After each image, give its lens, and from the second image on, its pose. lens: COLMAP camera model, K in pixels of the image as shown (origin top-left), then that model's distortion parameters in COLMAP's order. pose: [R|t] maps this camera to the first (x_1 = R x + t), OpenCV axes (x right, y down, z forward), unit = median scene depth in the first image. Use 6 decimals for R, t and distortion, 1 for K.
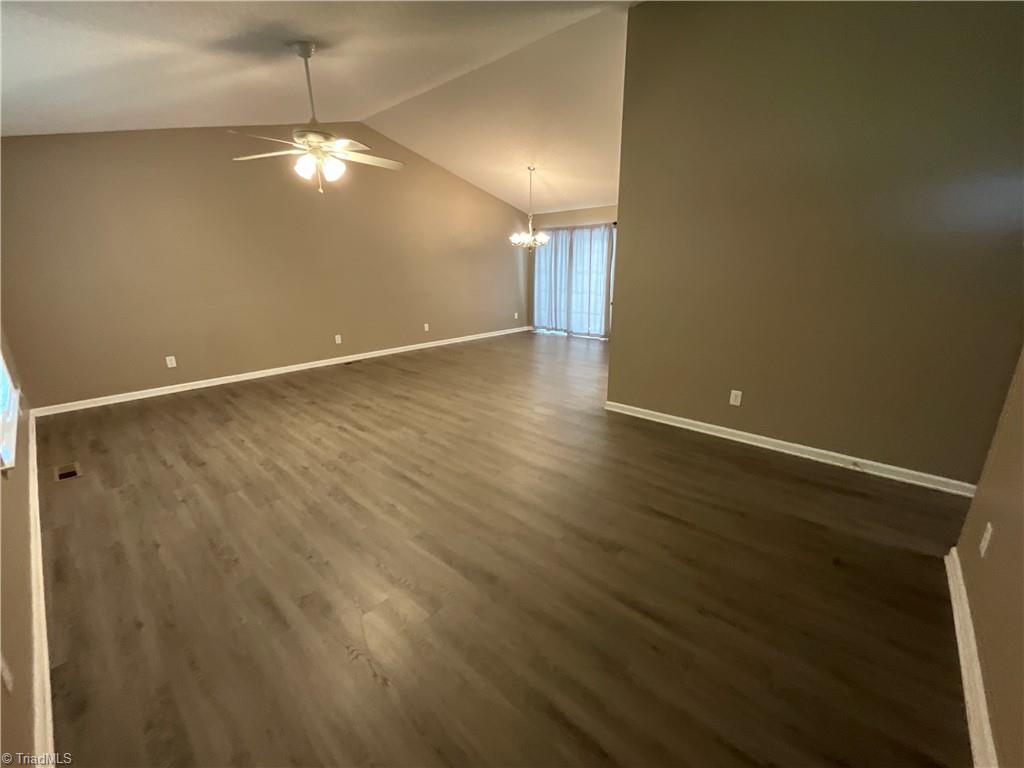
lens RADIAL K [[417.6, 0, 514.5], [0, 417.6, 384.5], [0, 0, 1]] dist [0.000620, -0.000749]
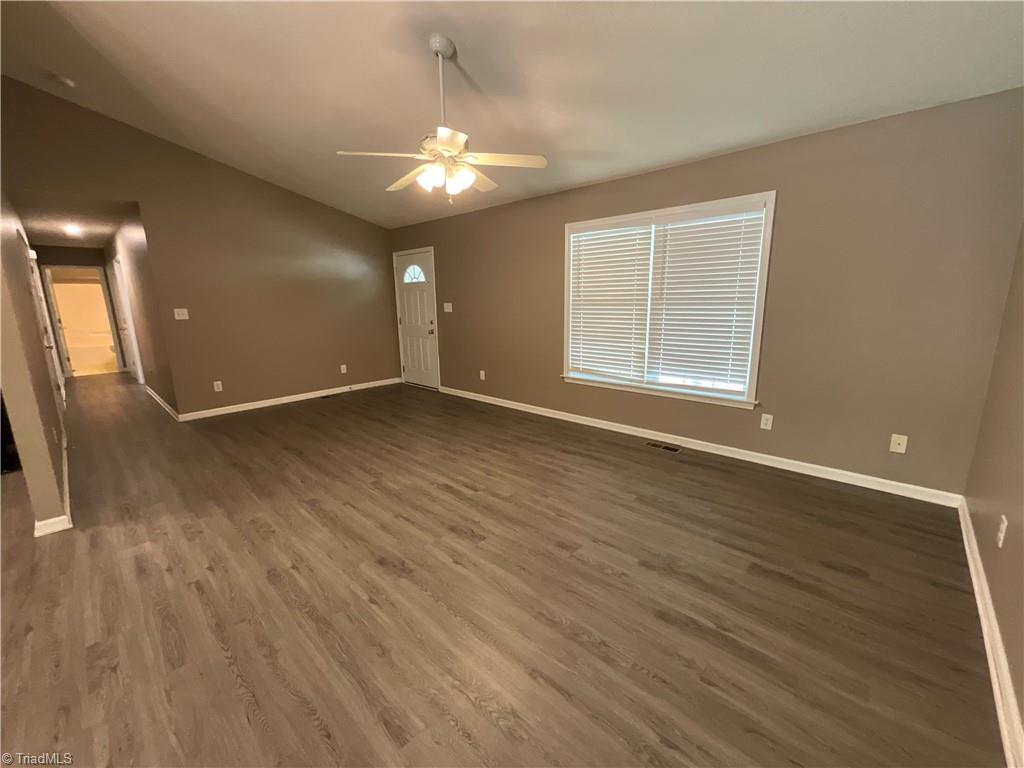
lens RADIAL K [[417.6, 0, 517.8], [0, 417.6, 388.2], [0, 0, 1]] dist [0.000620, -0.000749]
pose [[-0.999436, 0.021622, 0.025699, -0.543573], [0.031088, 0.885149, 0.464268, -0.456593], [-0.012710, 0.464805, -0.885322, 1.678622]]
